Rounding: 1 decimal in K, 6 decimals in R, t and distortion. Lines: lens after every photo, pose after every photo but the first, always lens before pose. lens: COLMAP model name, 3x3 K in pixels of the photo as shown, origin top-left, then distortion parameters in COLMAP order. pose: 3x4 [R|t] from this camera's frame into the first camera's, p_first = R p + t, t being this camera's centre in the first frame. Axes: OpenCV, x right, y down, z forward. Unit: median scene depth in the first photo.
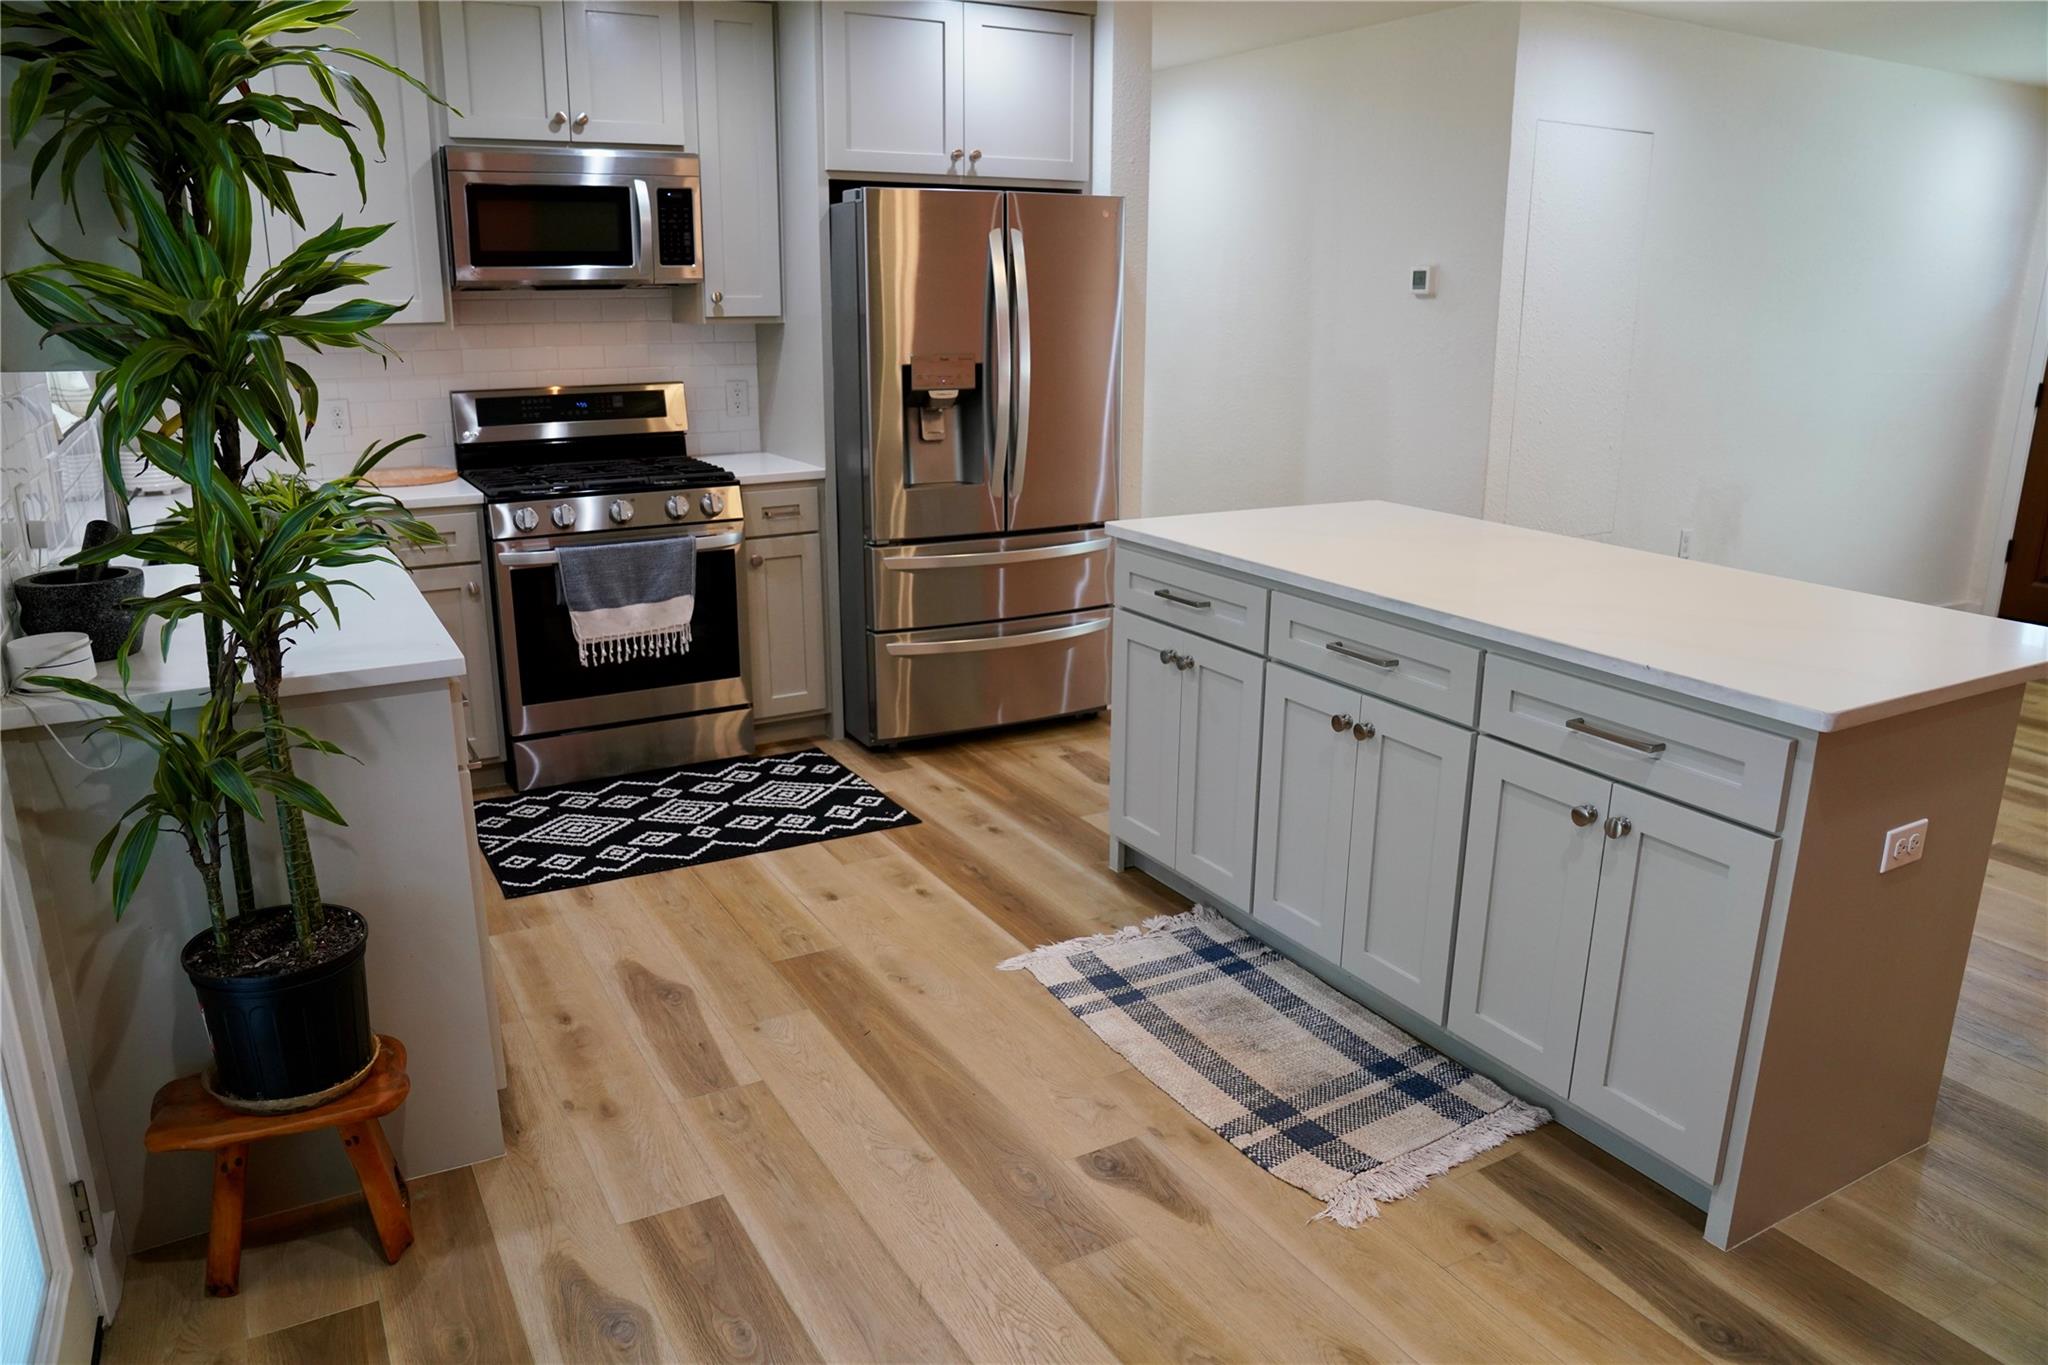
lens RADIAL K [[1404.5, 0, 1024.0], [0, 1404.5, 682.5], [0, 0, 1]] dist [-0.123215, 0.091113]
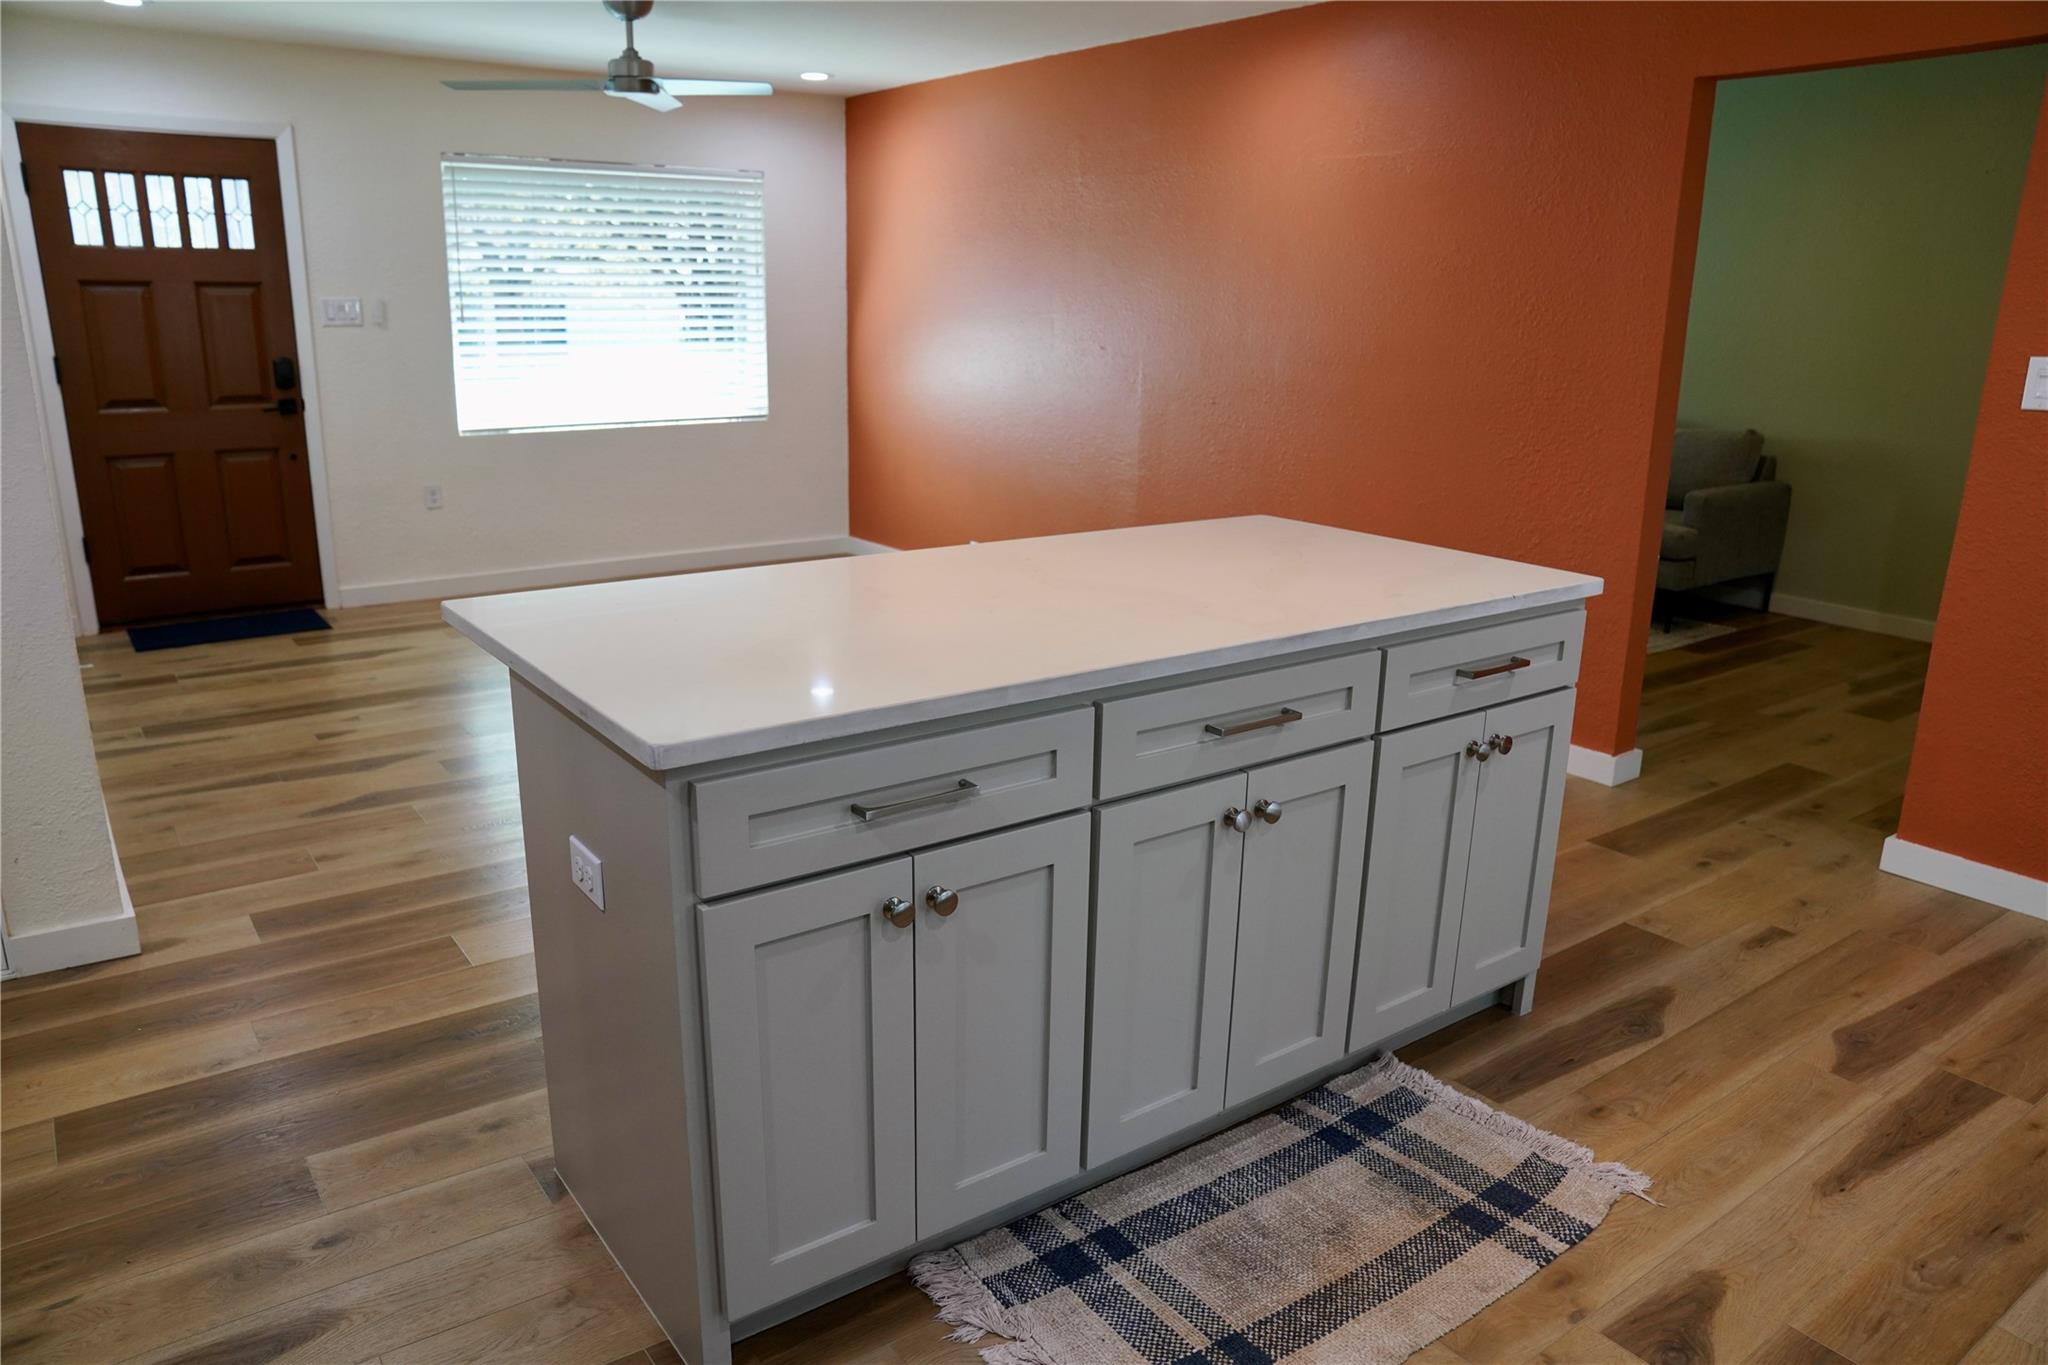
lens RADIAL K [[1404.5, 0, 1024.0], [0, 1404.5, 682.5], [0, 0, 1]] dist [-0.123215, 0.091113]
pose [[-0.113669, -0.267672, 0.956782, -0.412797], [0.250714, 0.924128, 0.288322, -0.254078], [-0.961364, 0.272652, -0.037936, 0.978831]]
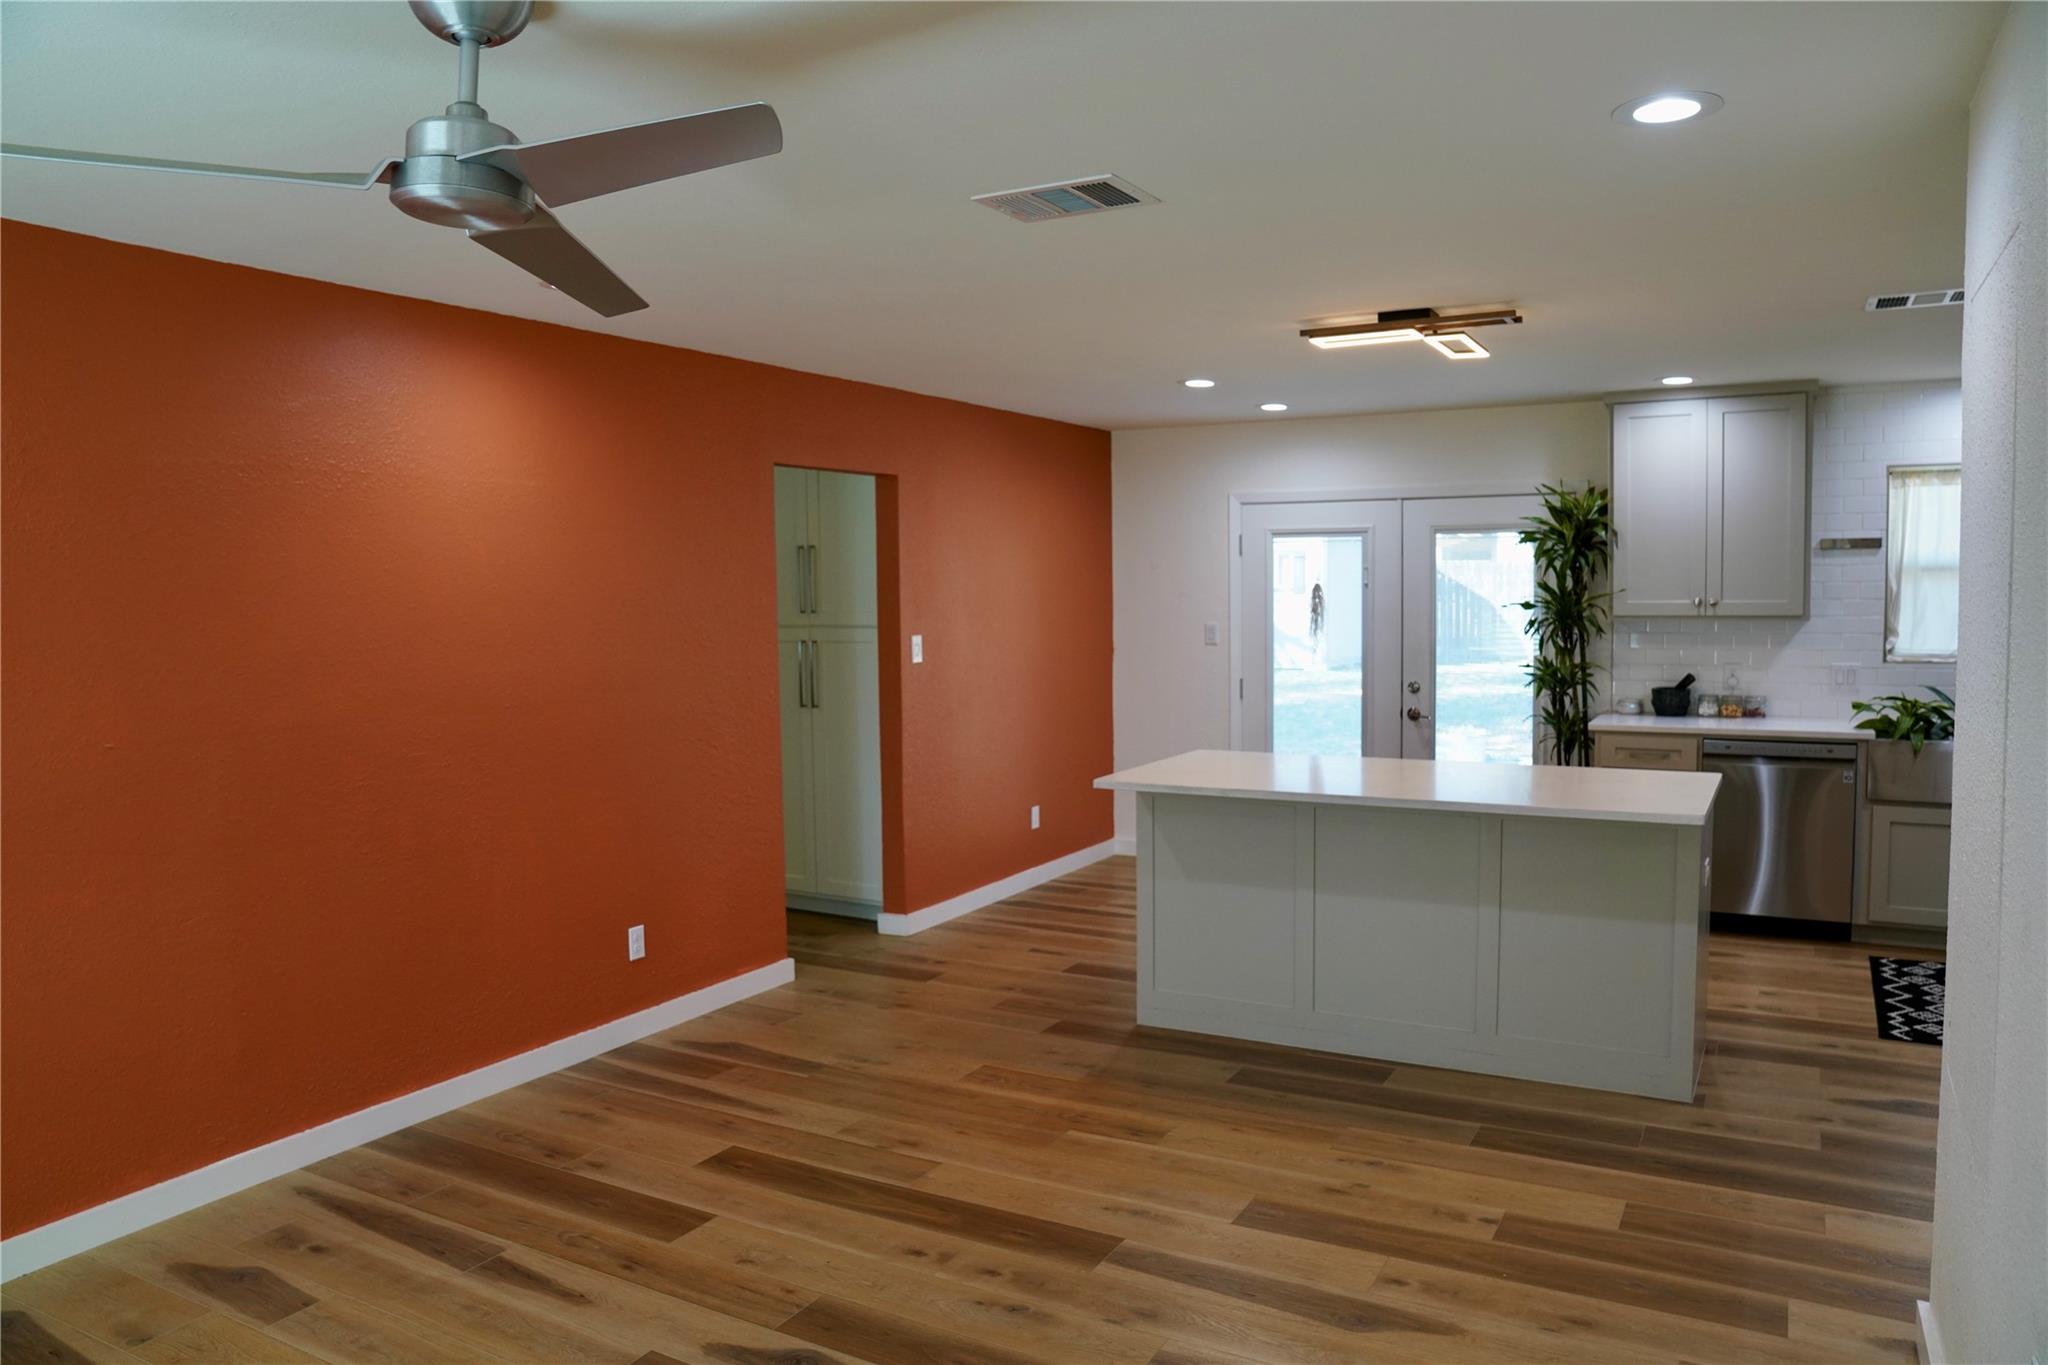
lens RADIAL K [[1404.5, 0, 1024.0], [0, 1404.5, 682.5], [0, 0, 1]] dist [-0.123215, 0.091113]
pose [[-0.861750, 0.039134, -0.505821, 1.411609], [-0.123649, 0.950754, 0.284215, -0.526901], [0.492034, 0.307467, -0.814473, 1.873361]]
